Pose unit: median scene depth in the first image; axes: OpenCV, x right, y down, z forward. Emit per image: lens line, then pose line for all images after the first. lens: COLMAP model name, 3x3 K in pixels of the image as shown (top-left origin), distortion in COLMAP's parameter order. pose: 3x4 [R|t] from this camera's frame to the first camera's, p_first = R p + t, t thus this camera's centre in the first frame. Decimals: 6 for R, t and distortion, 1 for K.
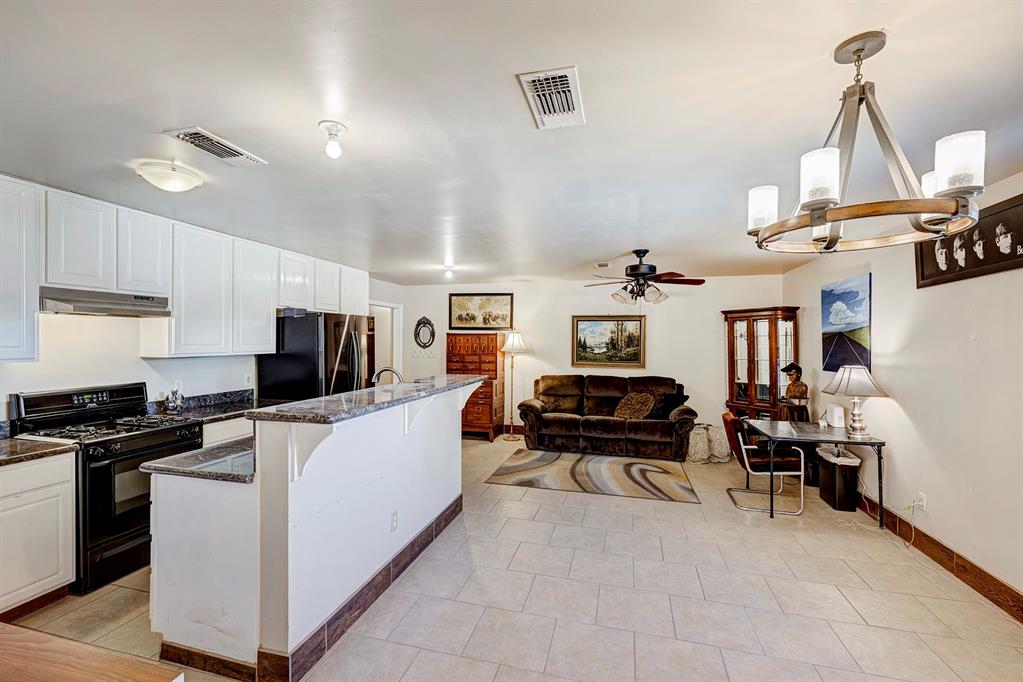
lens RADIAL K [[426.4, 0, 510.3], [0, 426.4, 340.2], [0, 0, 1]] dist [-0.001941, 0.000335]
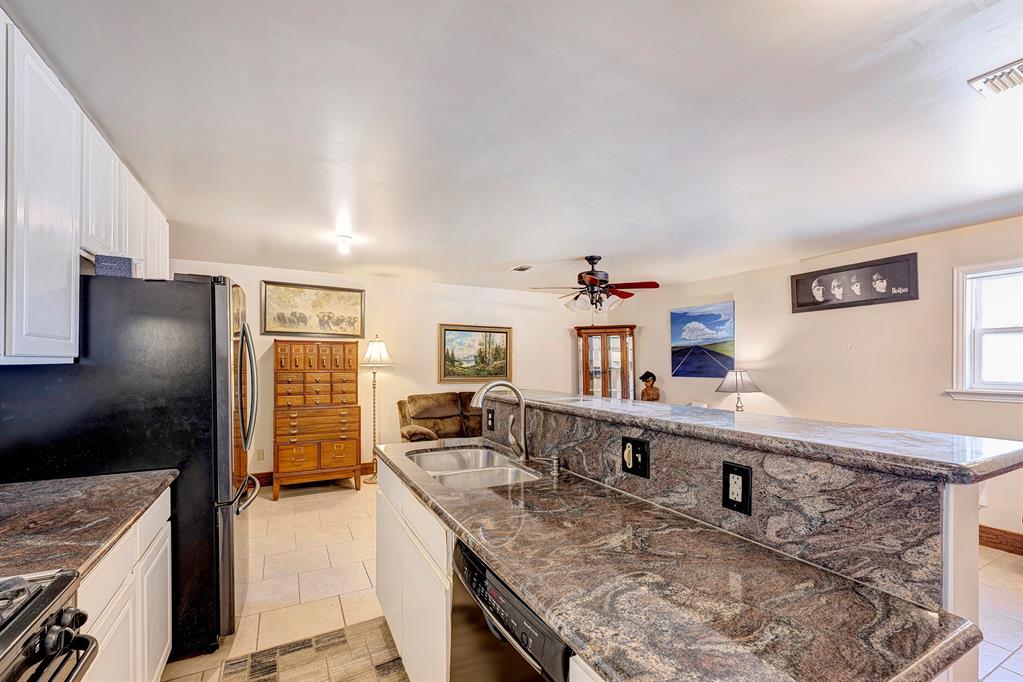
lens RADIAL K [[431.6, 0, 503.7], [0, 431.6, 365.9], [0, 0, 1]] dist [0.000996, -0.000238]
pose [[0.738971, -0.006685, 0.673704, -0.356835], [0.001124, 0.999962, 0.008690, 0.020214], [-0.673736, -0.005664, 0.738951, 0.284116]]
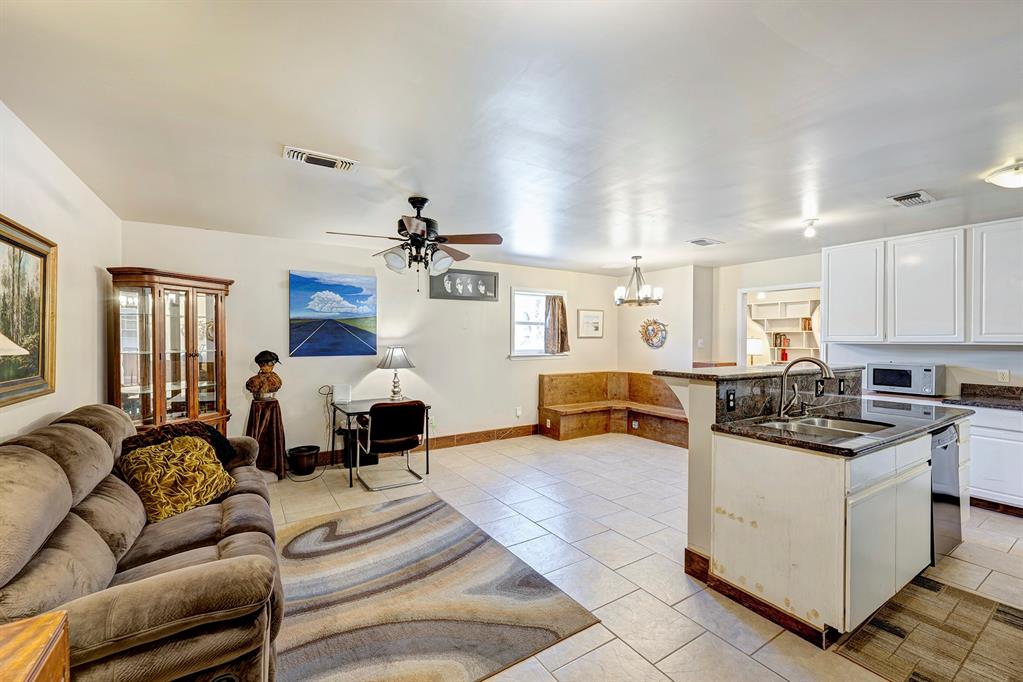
lens RADIAL K [[426.4, 0, 509.9], [0, 426.4, 342.3], [0, 0, 1]] dist [-0.001941, 0.000335]
pose [[-0.741041, -0.012333, 0.671347, -0.211144], [-0.007884, 0.999922, 0.009666, 0.017713], [-0.671414, 0.001870, -0.741080, 1.001892]]
